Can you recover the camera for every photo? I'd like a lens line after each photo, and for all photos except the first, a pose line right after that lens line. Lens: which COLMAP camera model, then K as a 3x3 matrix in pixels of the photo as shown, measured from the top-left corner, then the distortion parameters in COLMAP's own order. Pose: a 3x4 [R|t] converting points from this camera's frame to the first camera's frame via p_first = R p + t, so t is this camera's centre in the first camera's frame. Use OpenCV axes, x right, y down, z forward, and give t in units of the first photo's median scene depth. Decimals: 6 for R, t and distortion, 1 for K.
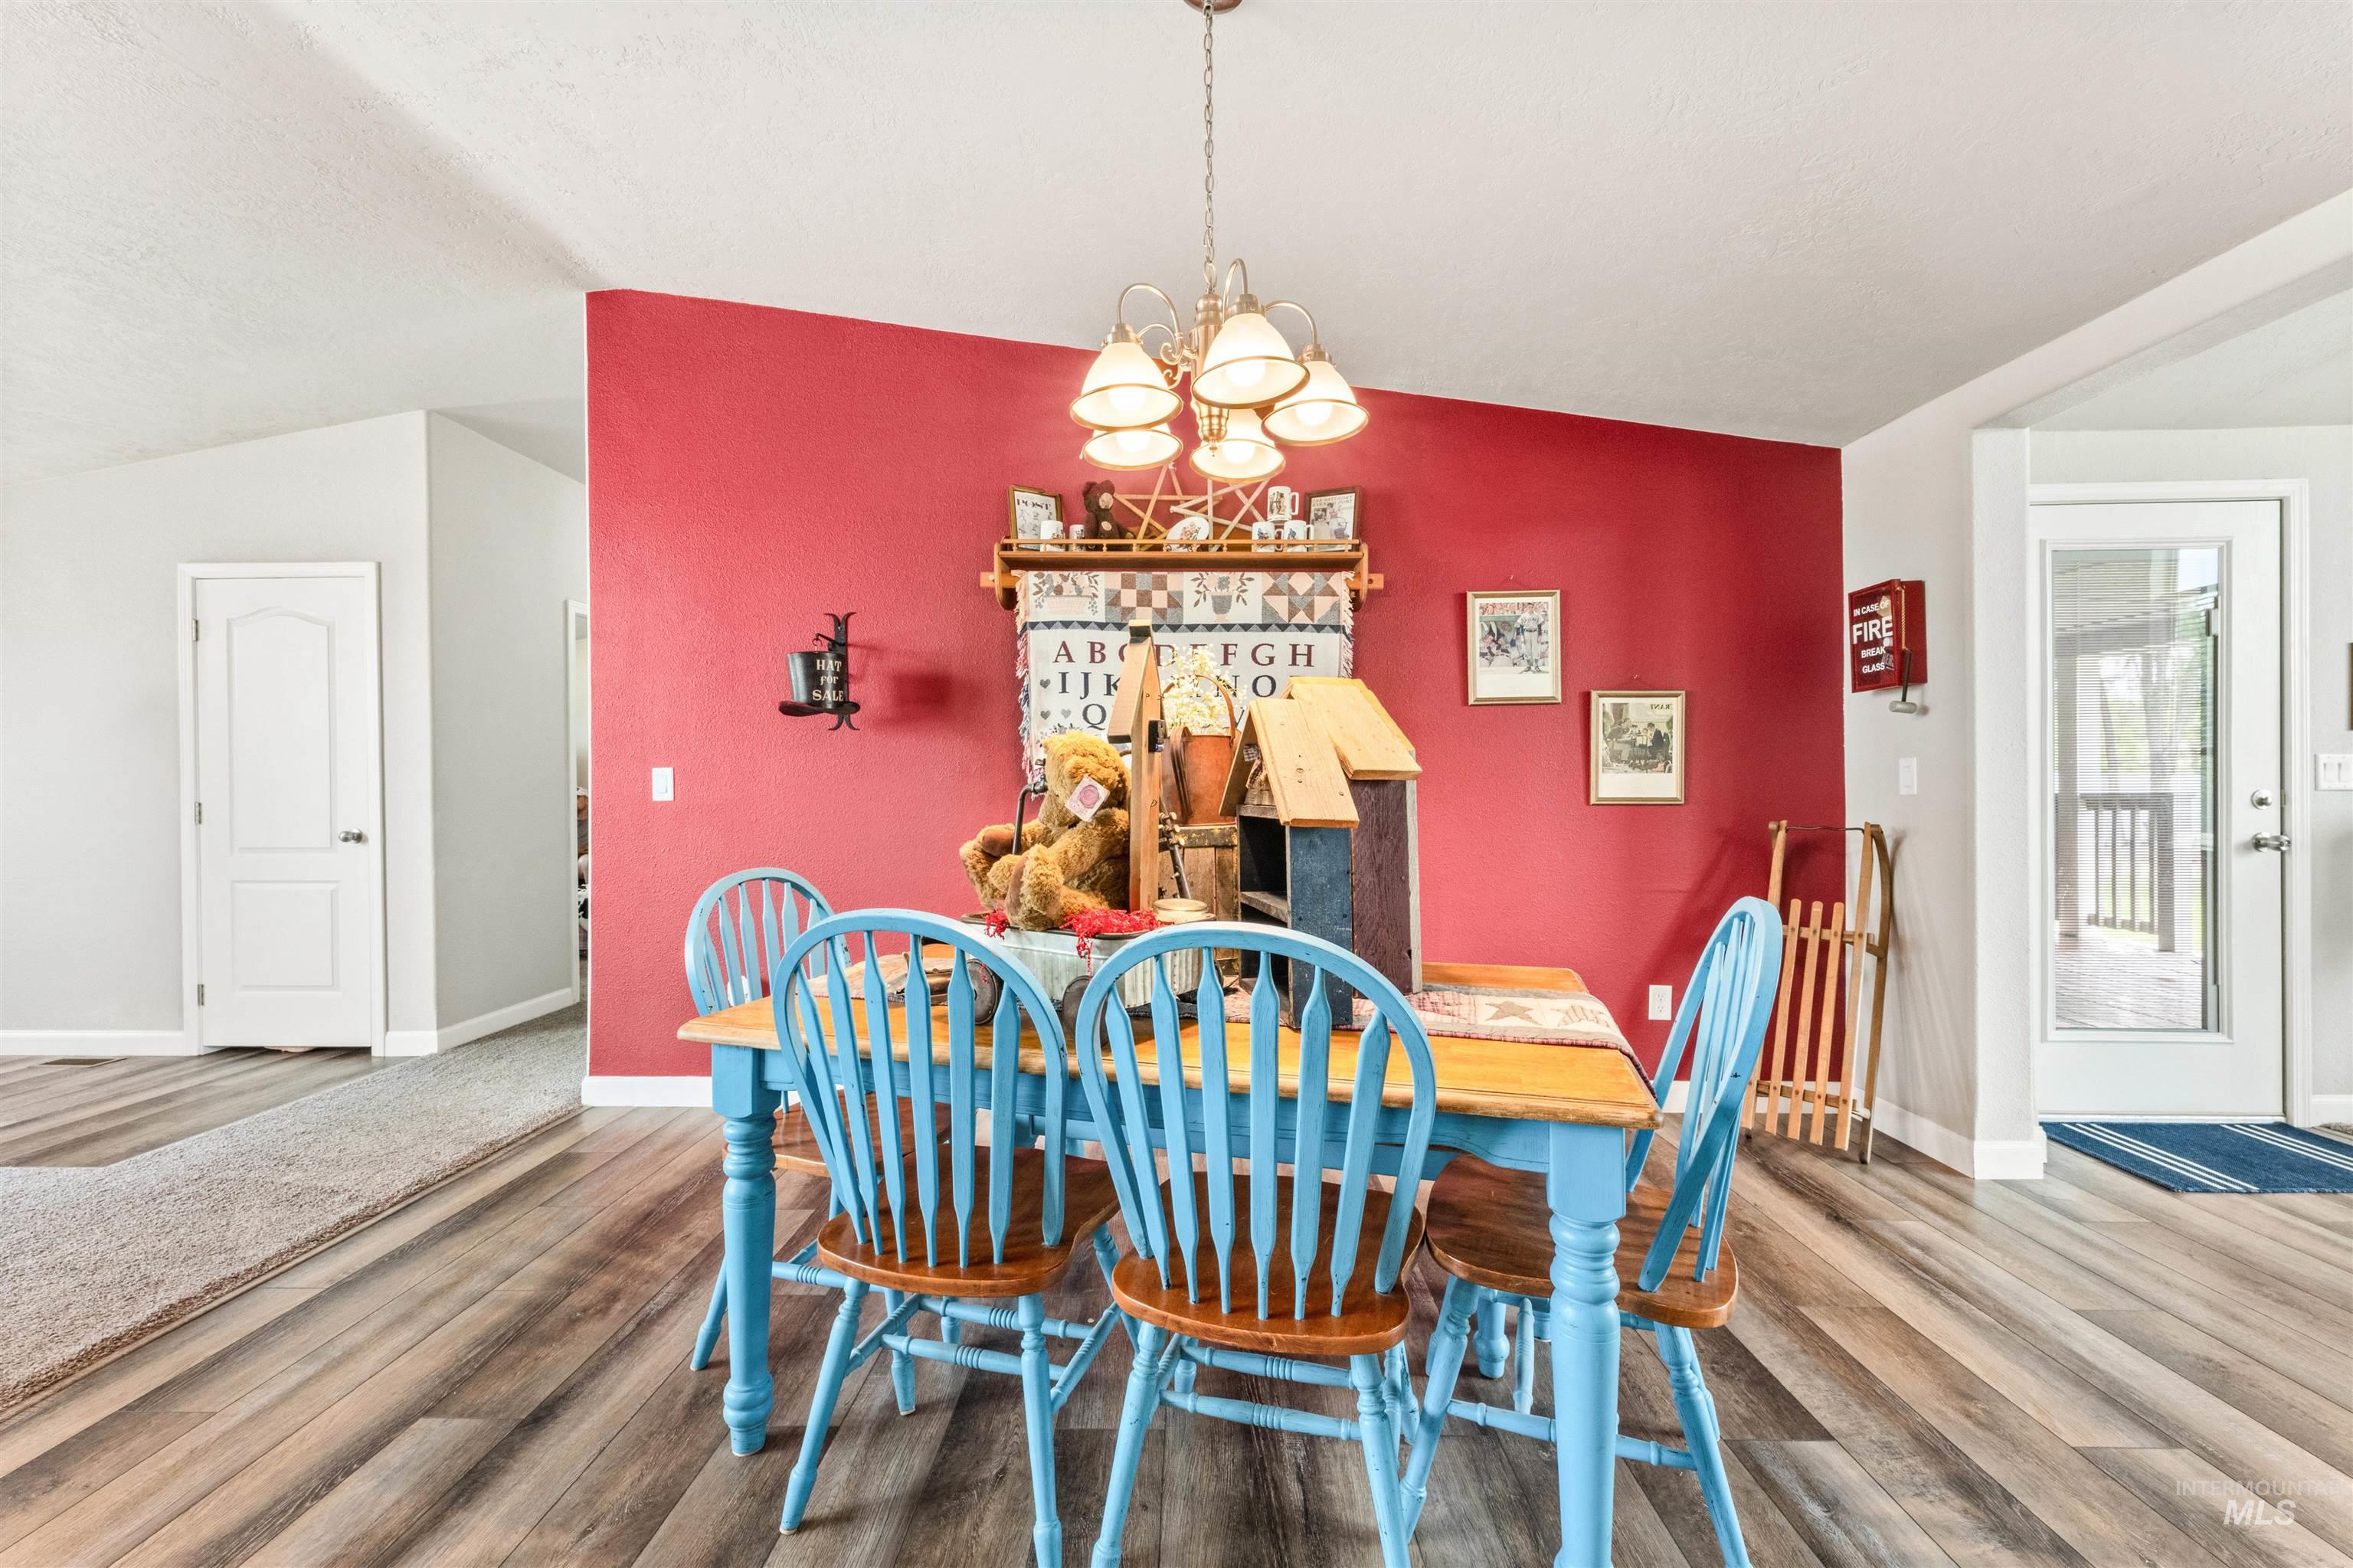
lens RADIAL K [[945.9, 0, 1164.4], [0, 945.9, 764.9], [0, 0, 1]] dist [0.001133, -0.000160]
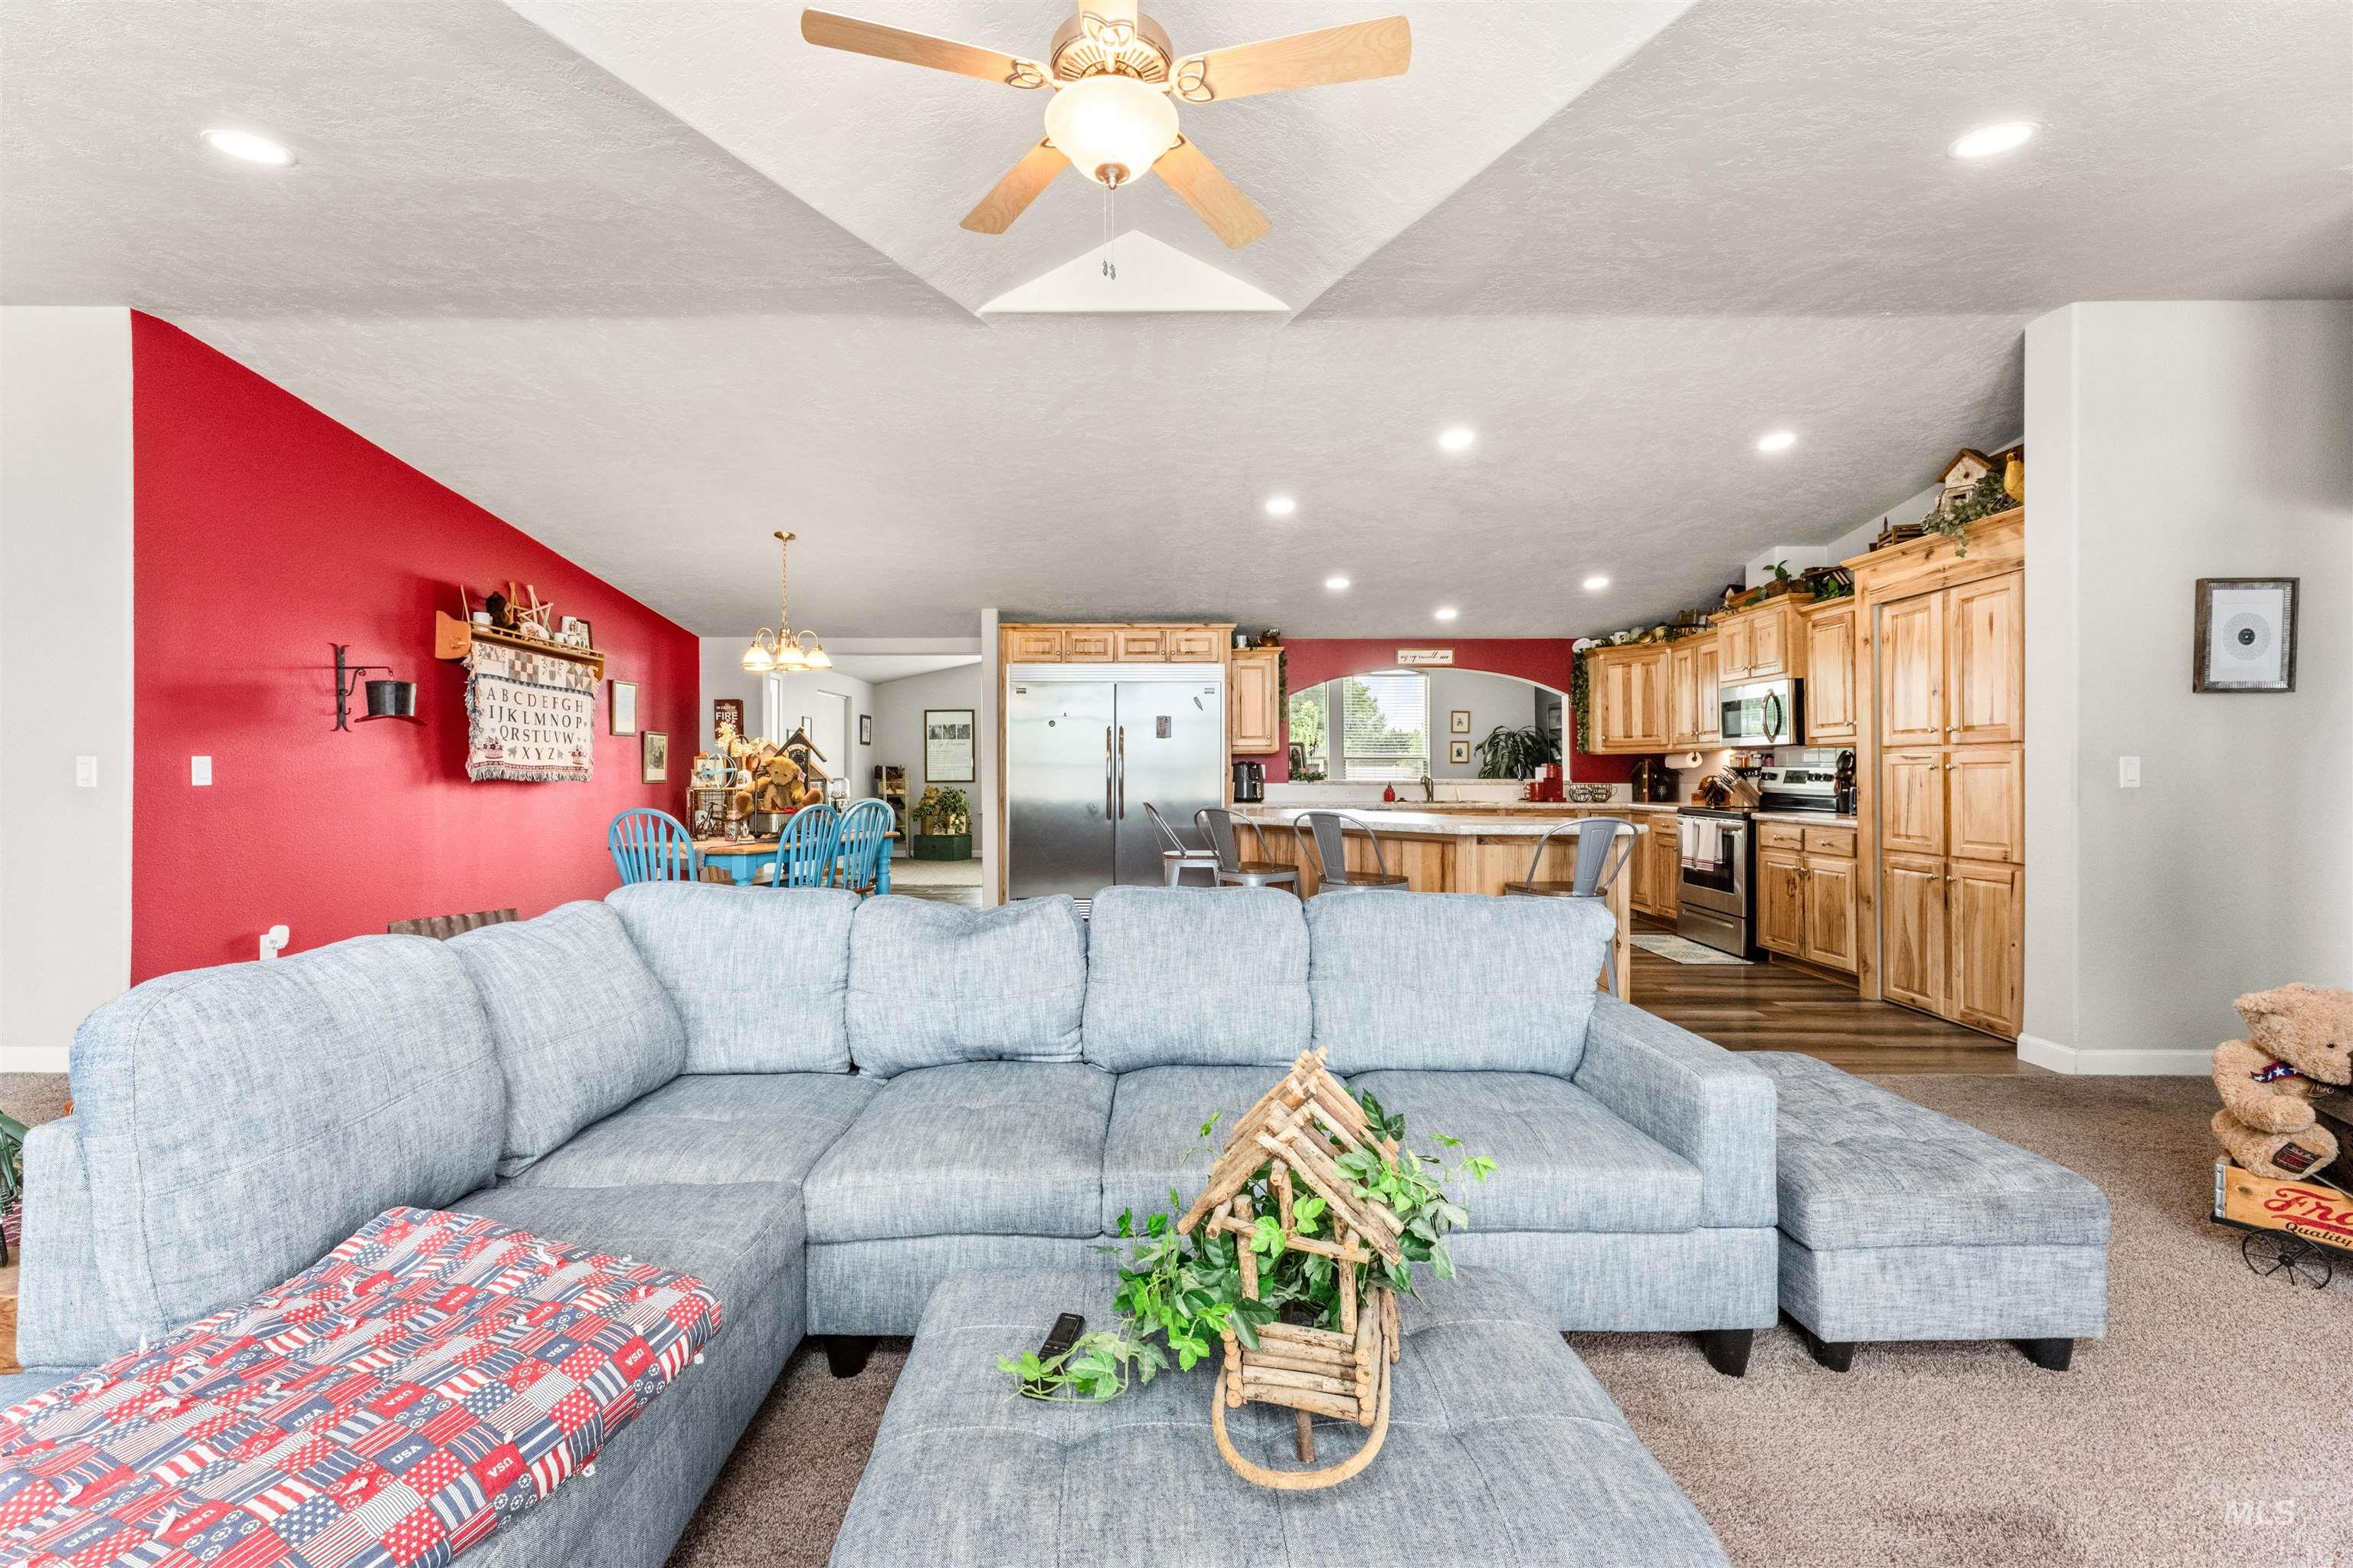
lens RADIAL K [[948.8, 0, 1167.0], [0, 948.8, 775.8], [0, 0, 1]] dist [-0.000279, -0.000347]
pose [[-0.029388, 0.001732, 0.999567, -1.816702], [-0.018825, 0.999820, -0.002286, 0.007212], [-0.999391, -0.018884, -0.029350, -0.143485]]
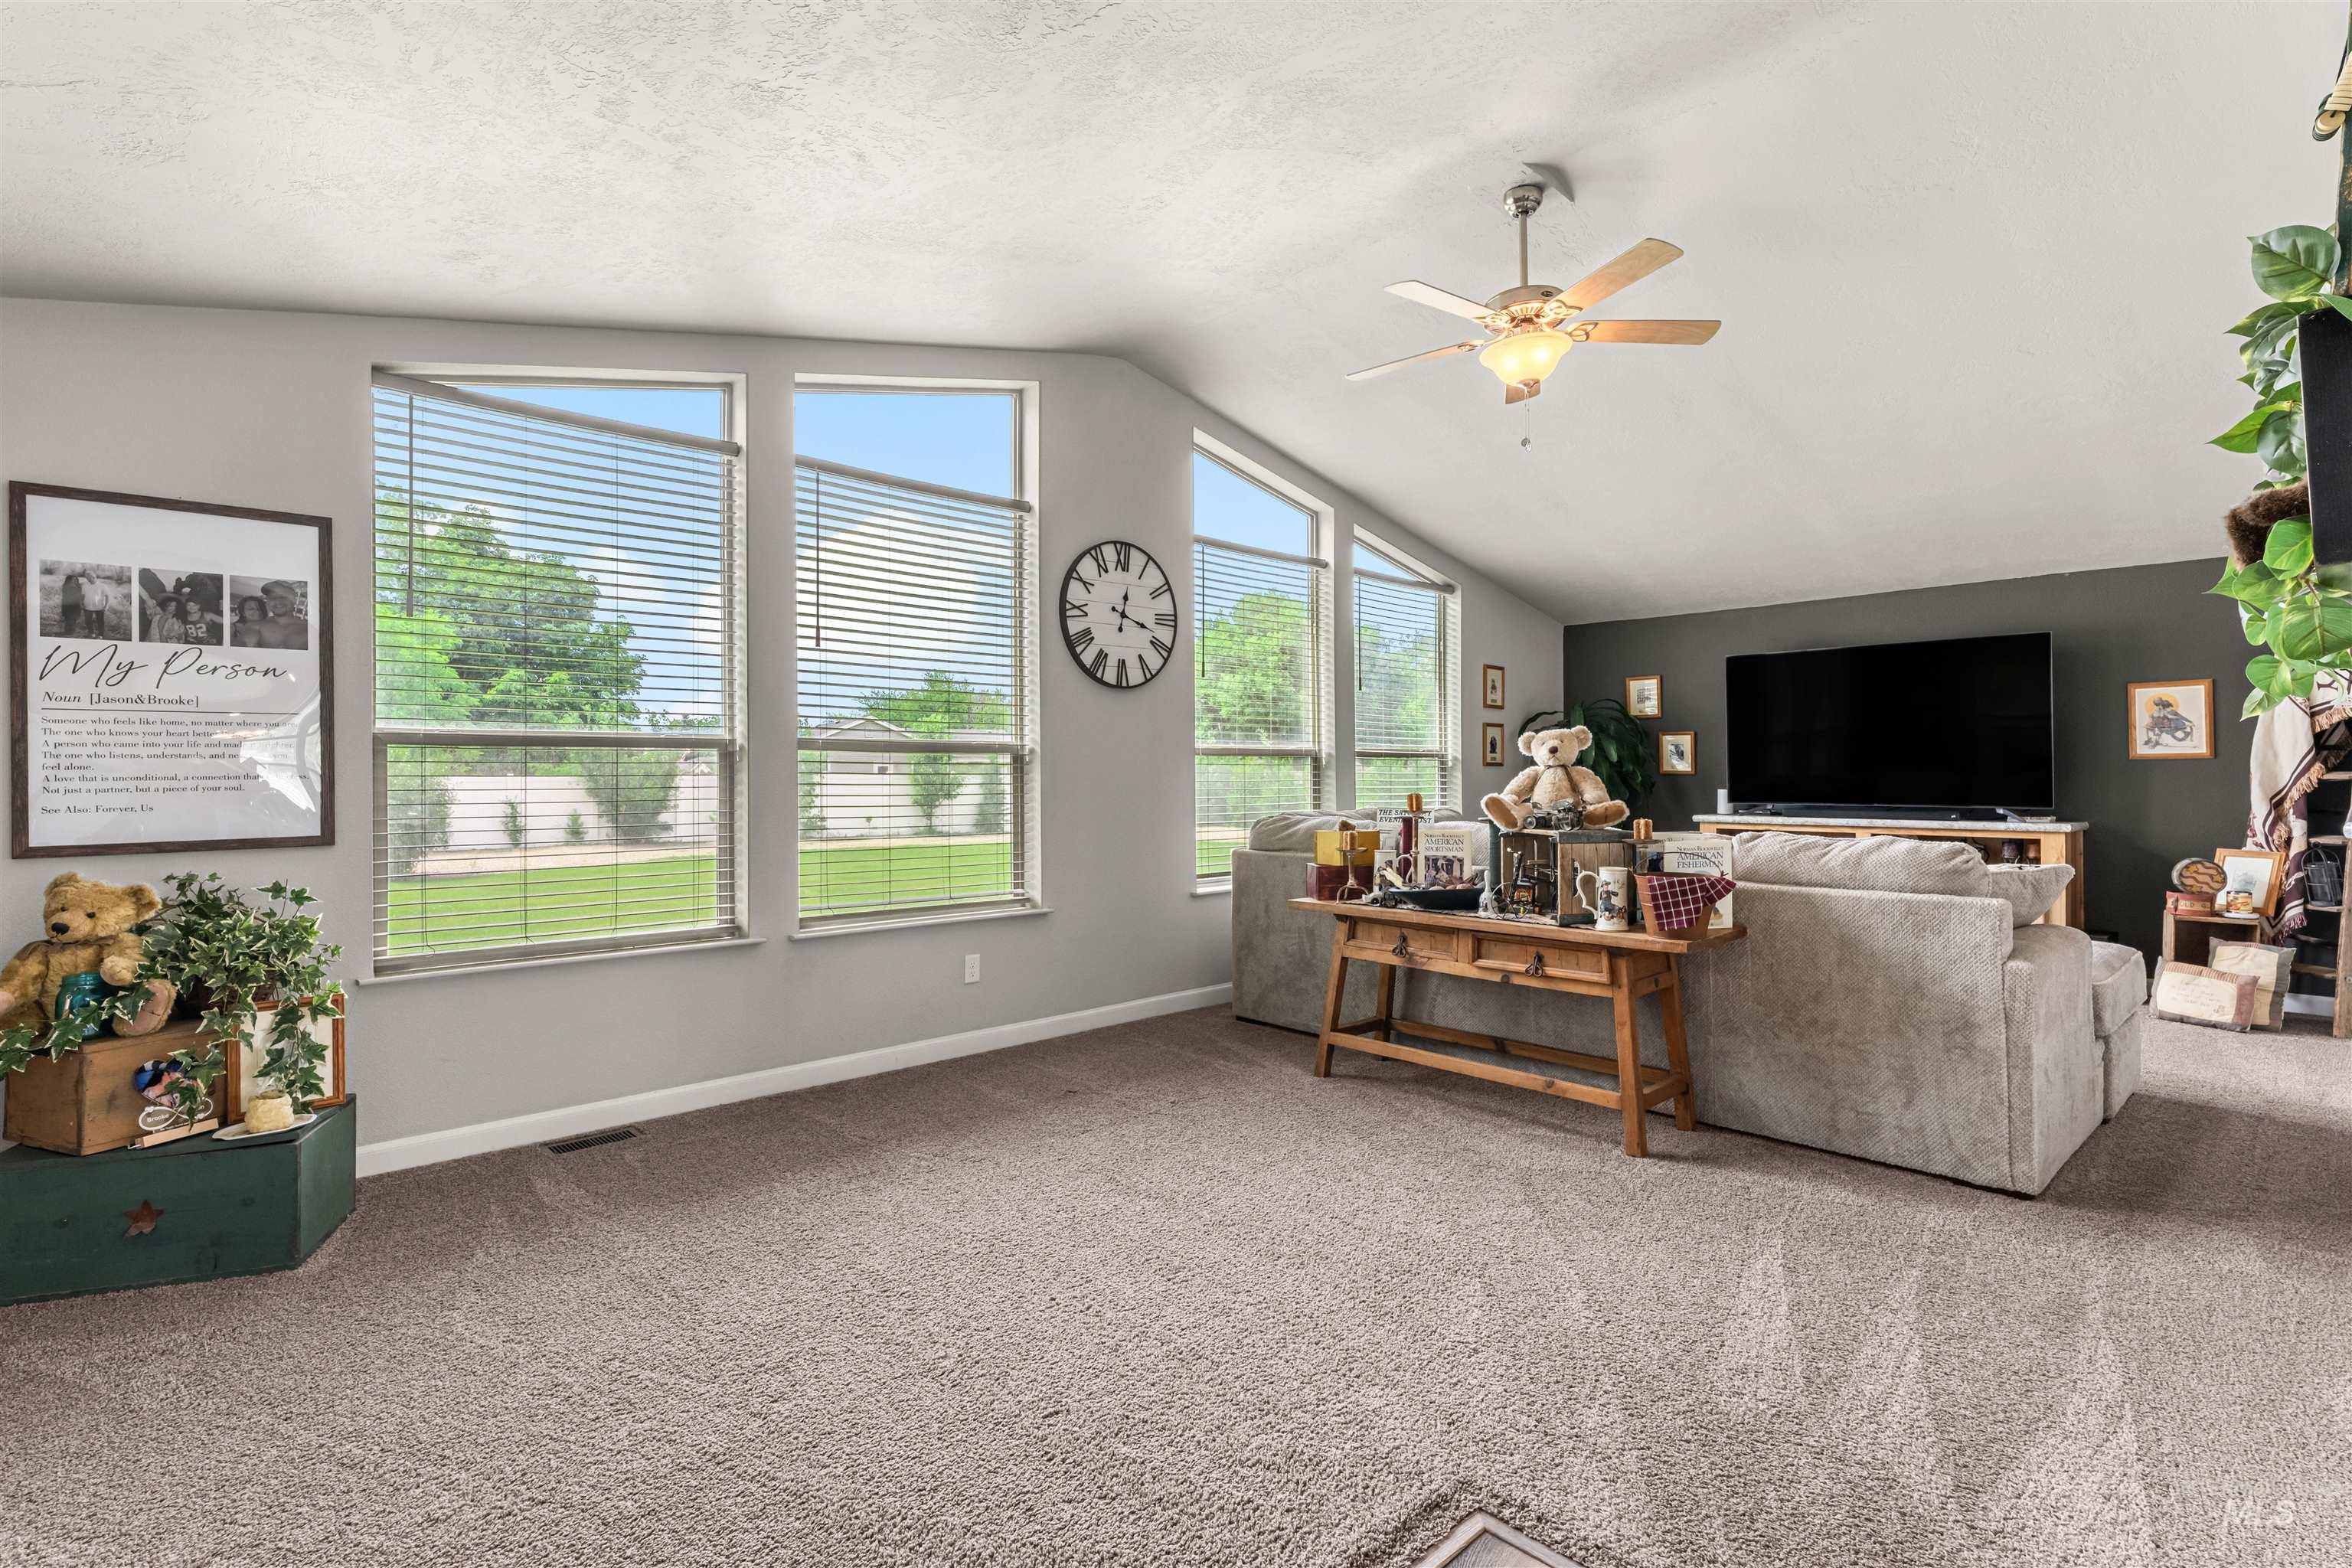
lens RADIAL K [[1108.8, 0, 1165.1], [0, 1108.8, 759.8], [0, 0, 1]] dist [-0.000489, 0.000652]
pose [[-0.707724, 0.019924, 0.706208, 0.857750], [-0.004208, 0.999466, -0.032414, -0.008730], [-0.706476, -0.025912, -0.707262, 0.717772]]
